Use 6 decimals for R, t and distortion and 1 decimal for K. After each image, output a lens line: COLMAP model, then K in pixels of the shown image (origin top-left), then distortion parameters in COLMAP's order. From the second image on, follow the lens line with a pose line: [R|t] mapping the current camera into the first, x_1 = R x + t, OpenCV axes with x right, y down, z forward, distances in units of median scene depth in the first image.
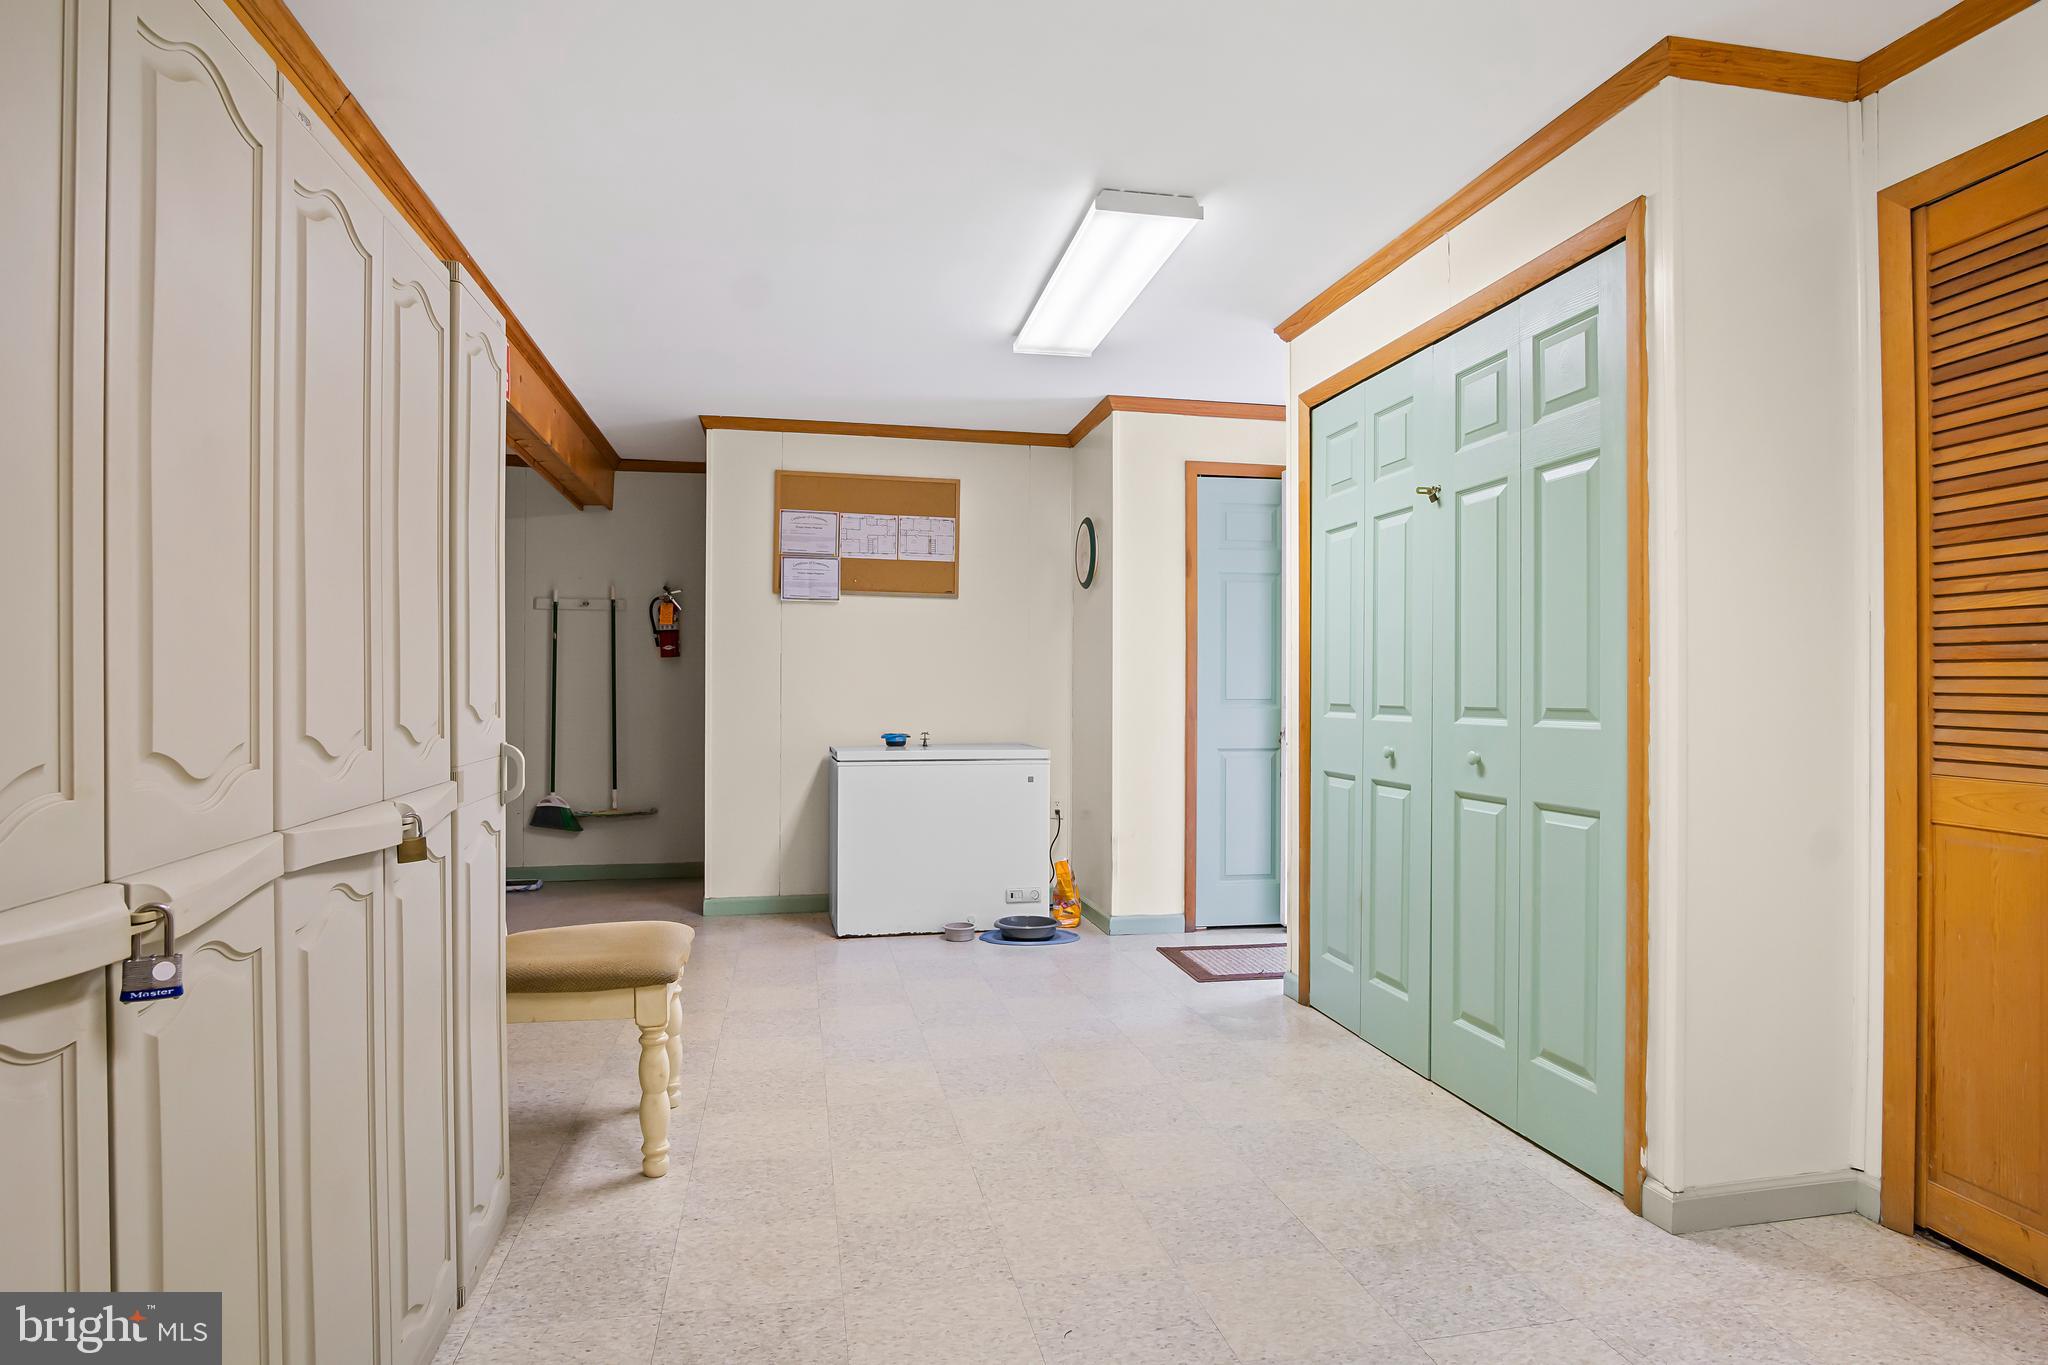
lens RADIAL K [[1095.2, 0, 1020.5], [0, 1095.2, 694.8], [0, 0, 1]] dist [-0.021681, 0.001253]
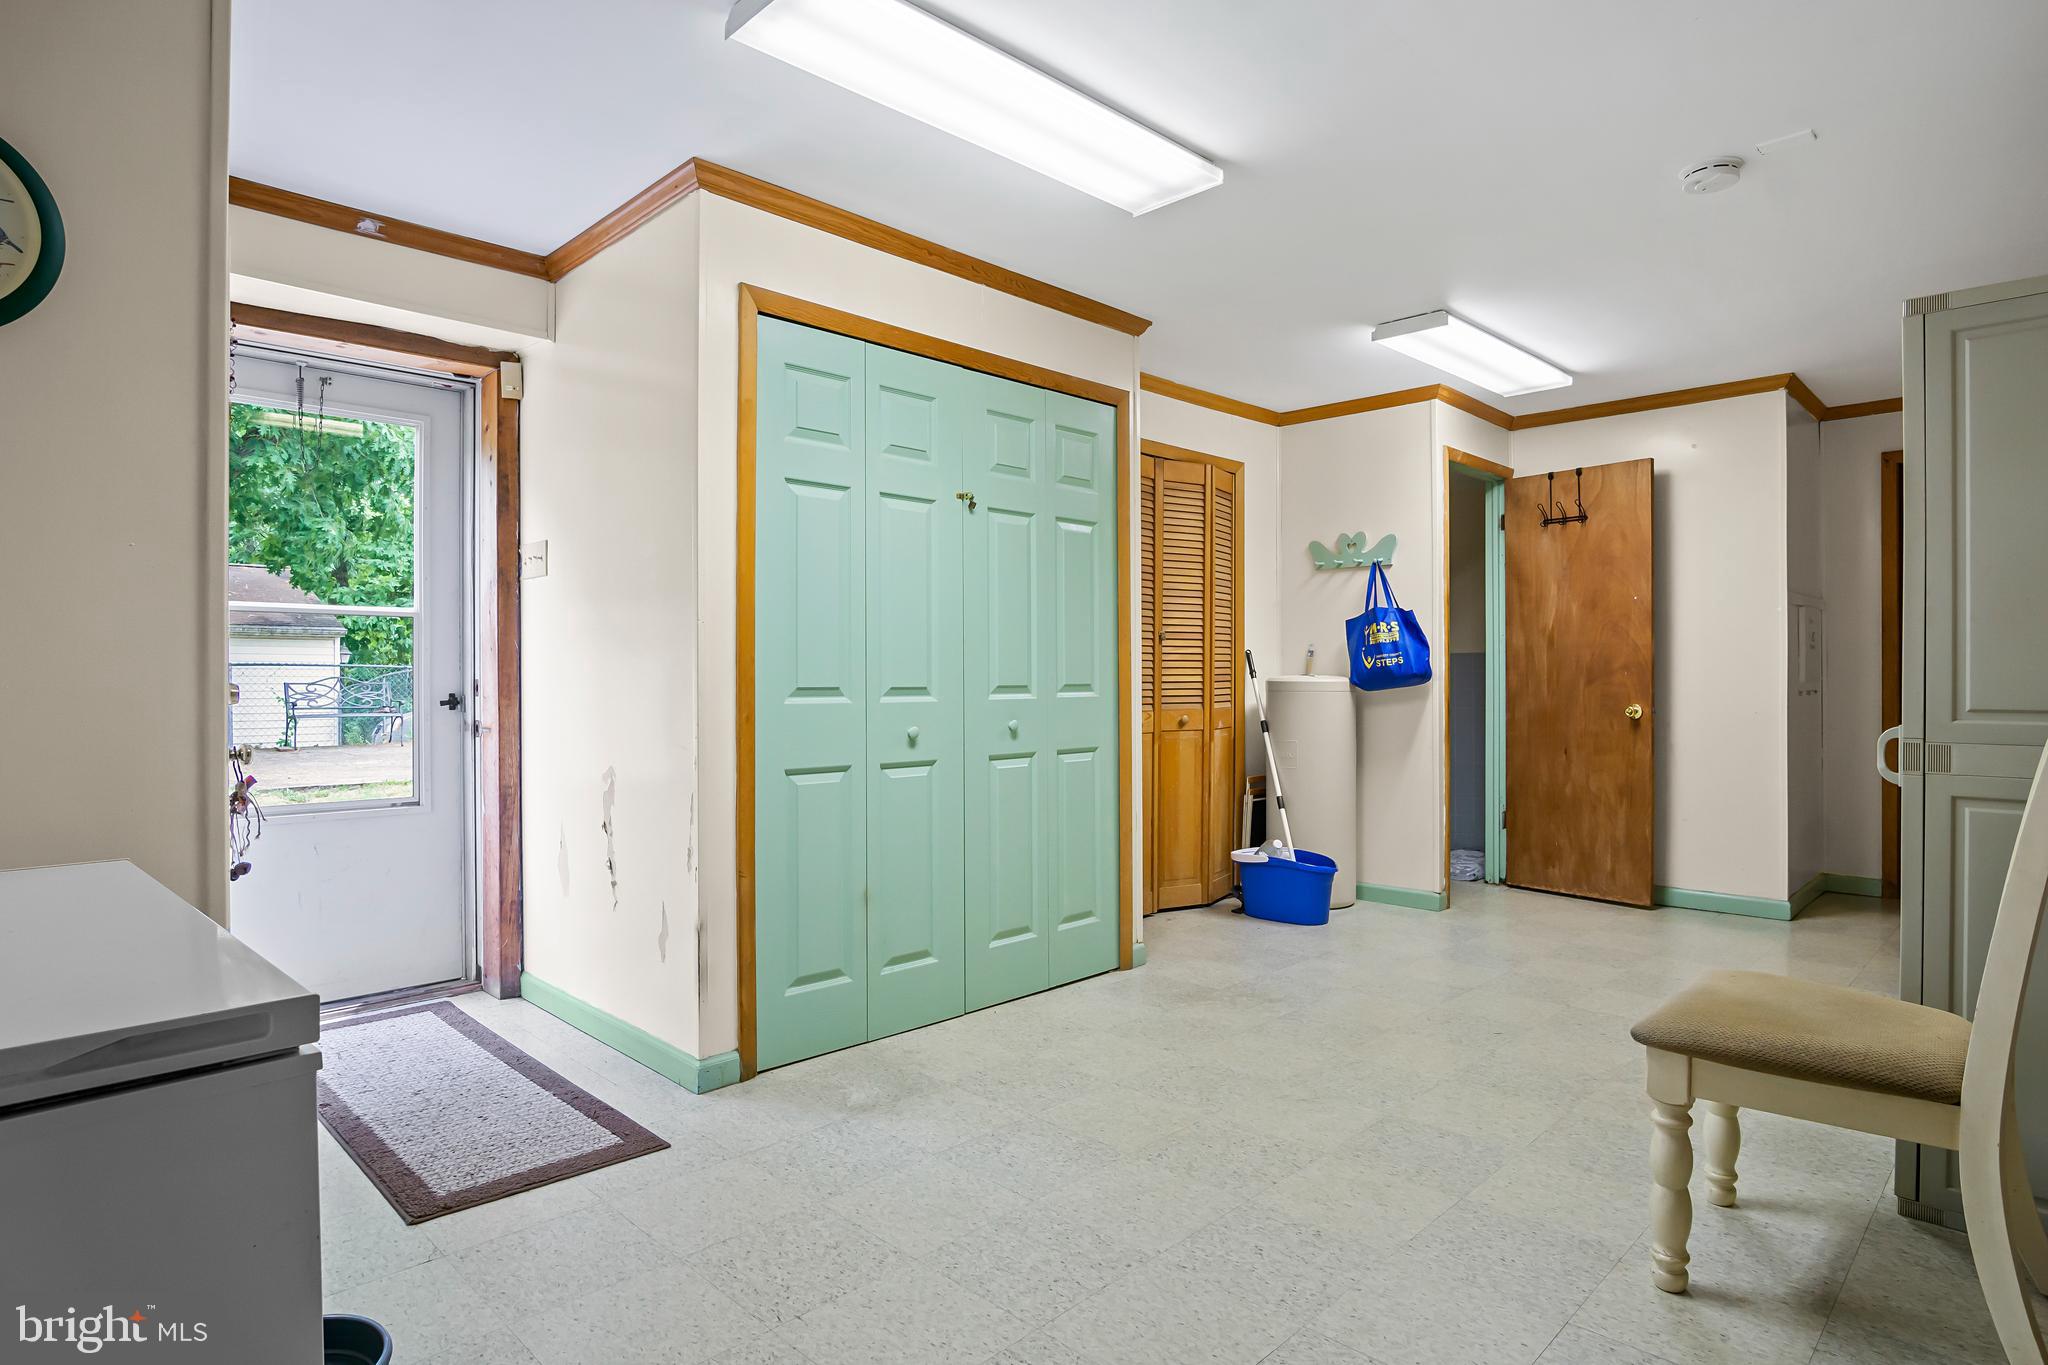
lens RADIAL K [[1095.2, 0, 1019.7], [0, 1095.2, 673.6], [0, 0, 1]] dist [-0.021681, 0.001253]
pose [[-0.546762, -0.000166, 0.837288, -0.683729], [0.001258, 0.999999, 0.001020, -0.004011], [-0.837287, 0.001611, -0.546761, 1.758455]]
